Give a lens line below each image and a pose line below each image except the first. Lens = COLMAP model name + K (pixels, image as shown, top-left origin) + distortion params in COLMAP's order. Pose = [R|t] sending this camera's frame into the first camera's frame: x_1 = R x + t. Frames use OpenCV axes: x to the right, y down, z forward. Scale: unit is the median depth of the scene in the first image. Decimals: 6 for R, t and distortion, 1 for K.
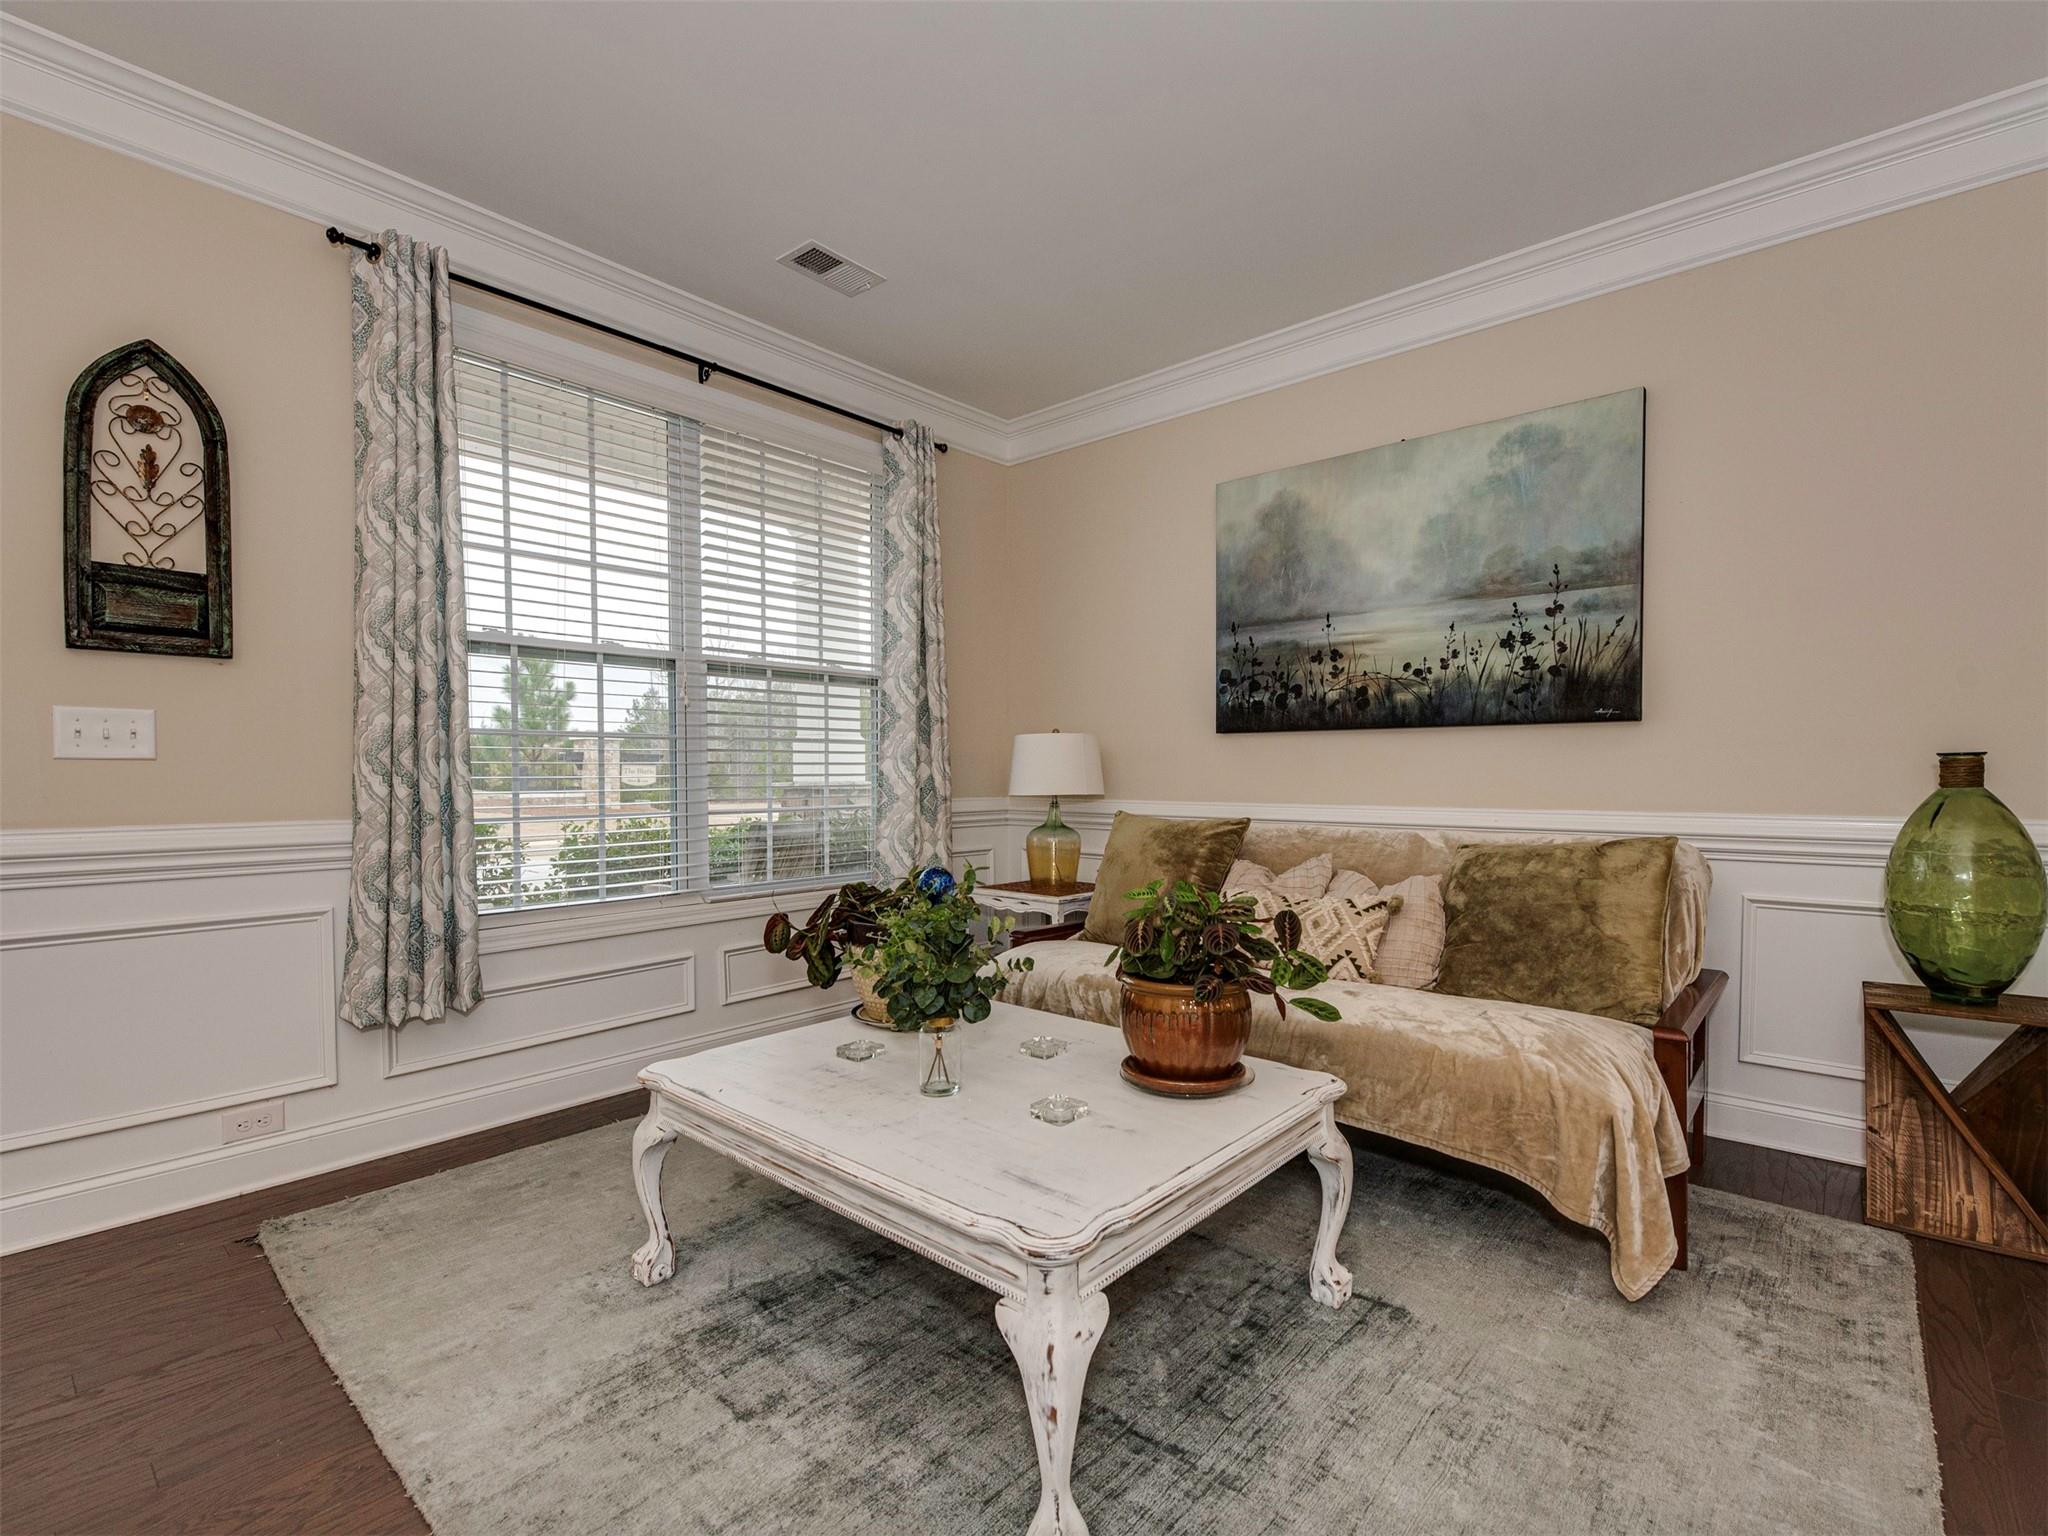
lens RADIAL K [[947.2, 0, 1022.9], [0, 947.2, 750.5], [0, 0, 1]] dist [-0.000577, -0.000175]
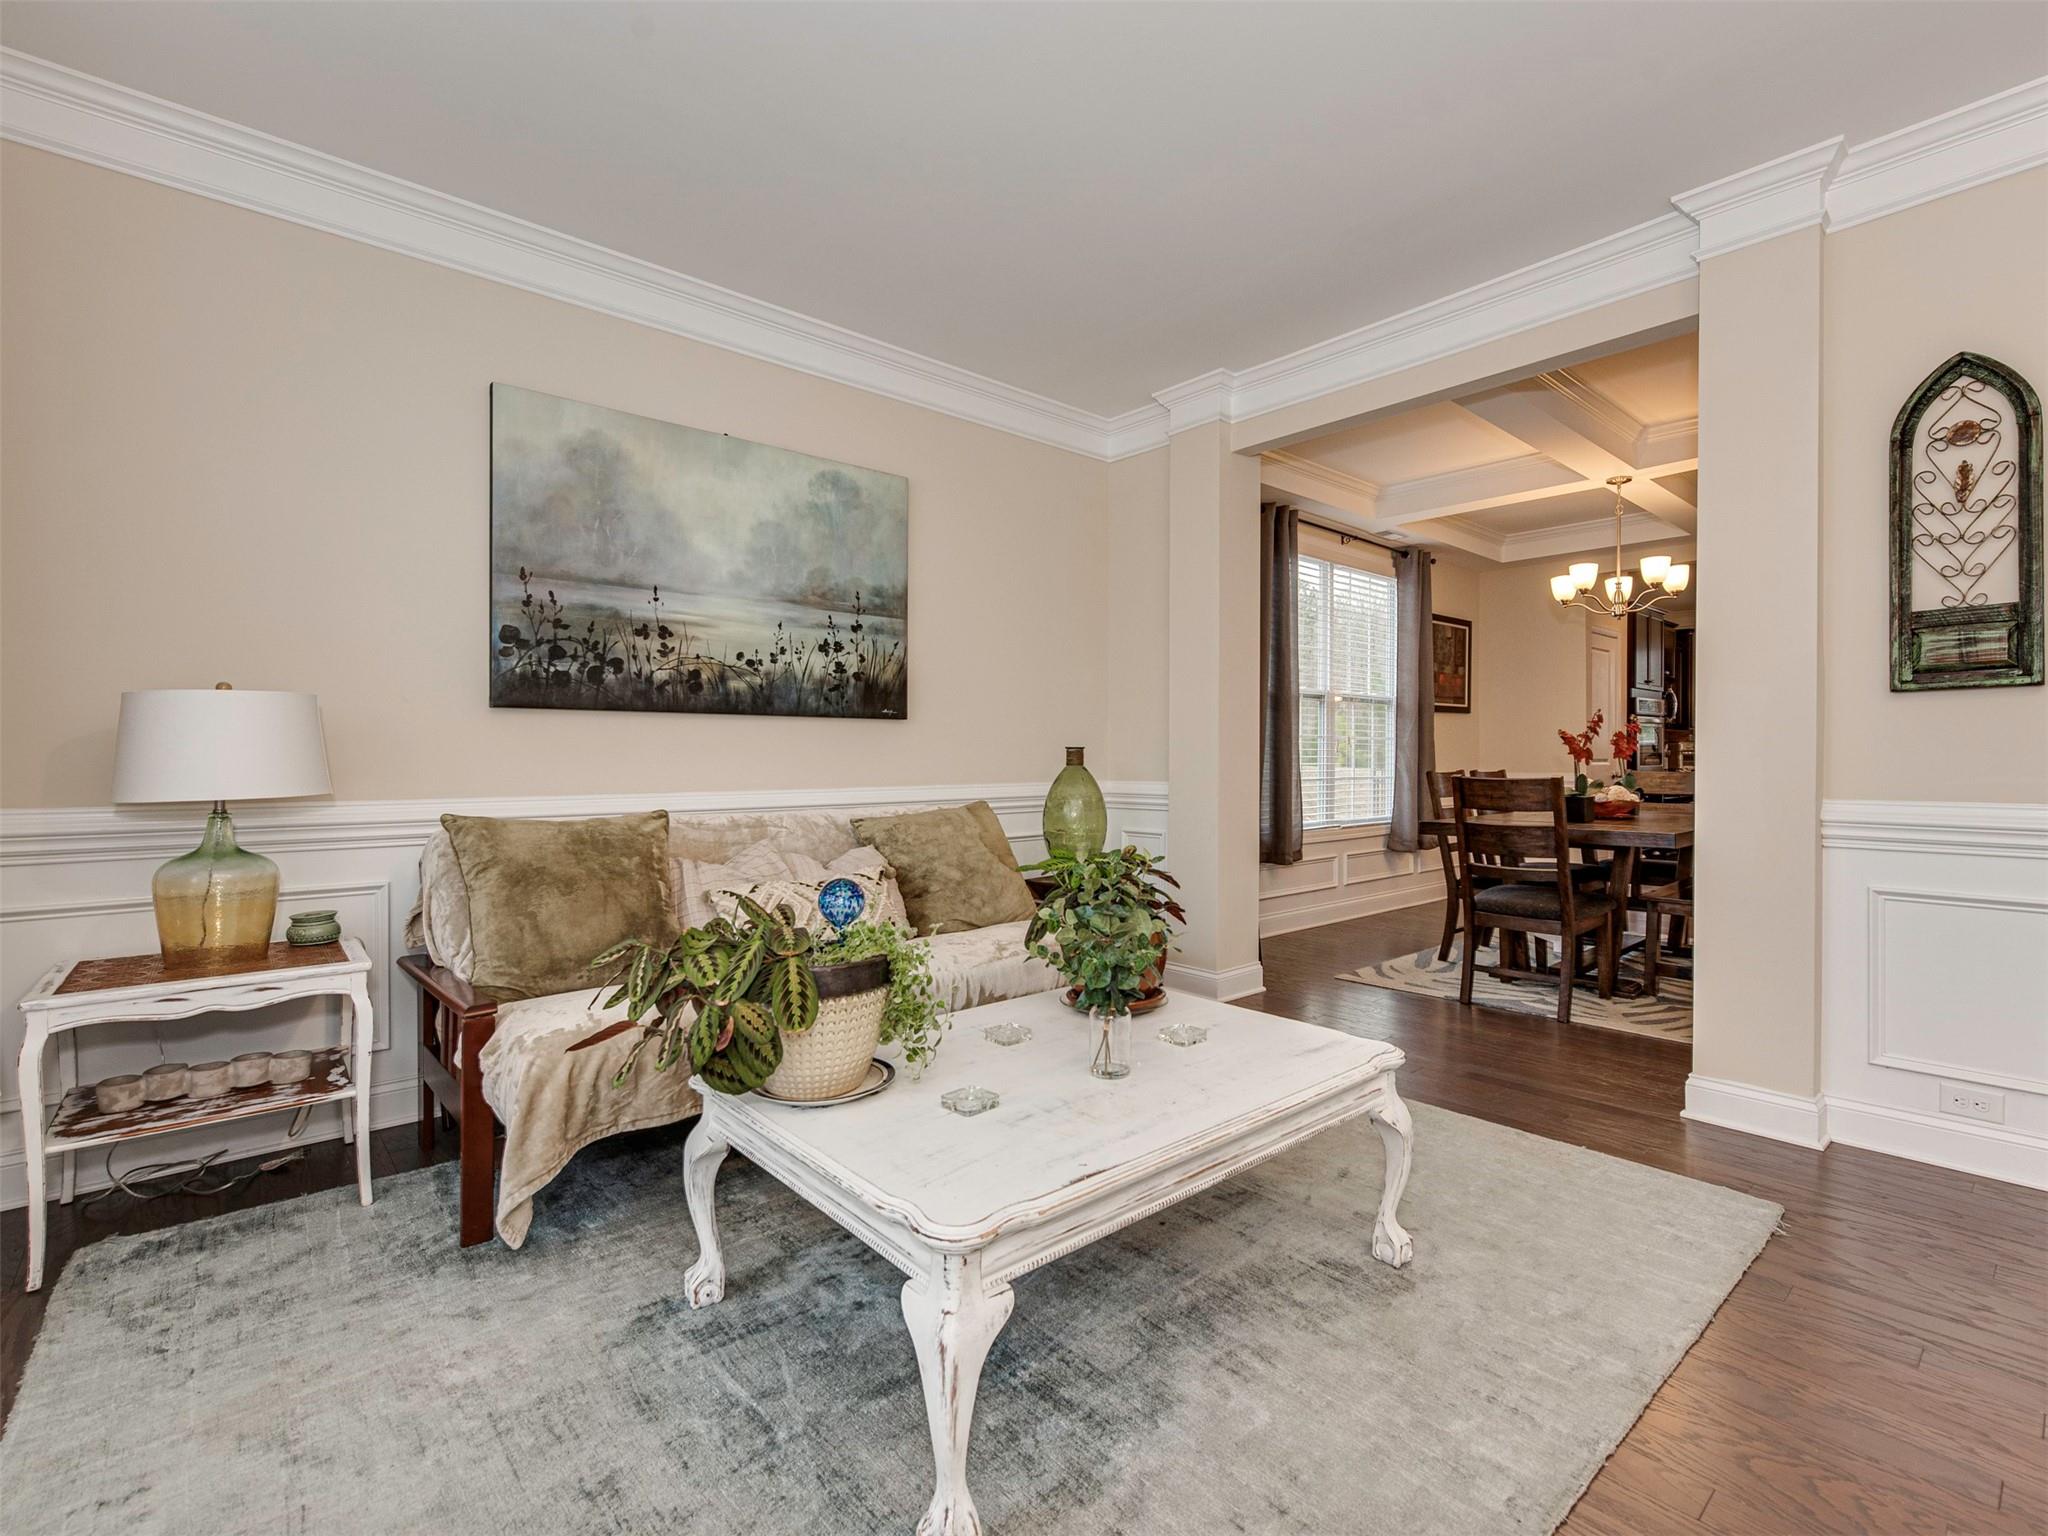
lens RADIAL K [[947.2, 0, 1022.9], [0, 947.2, 750.5], [0, 0, 1]] dist [-0.000577, -0.000175]
pose [[0.130820, 0.018108, 0.991241, -0.593203], [-0.014119, 0.999766, -0.016401, 0.028379], [-0.991306, -0.011850, 0.131045, 0.566310]]
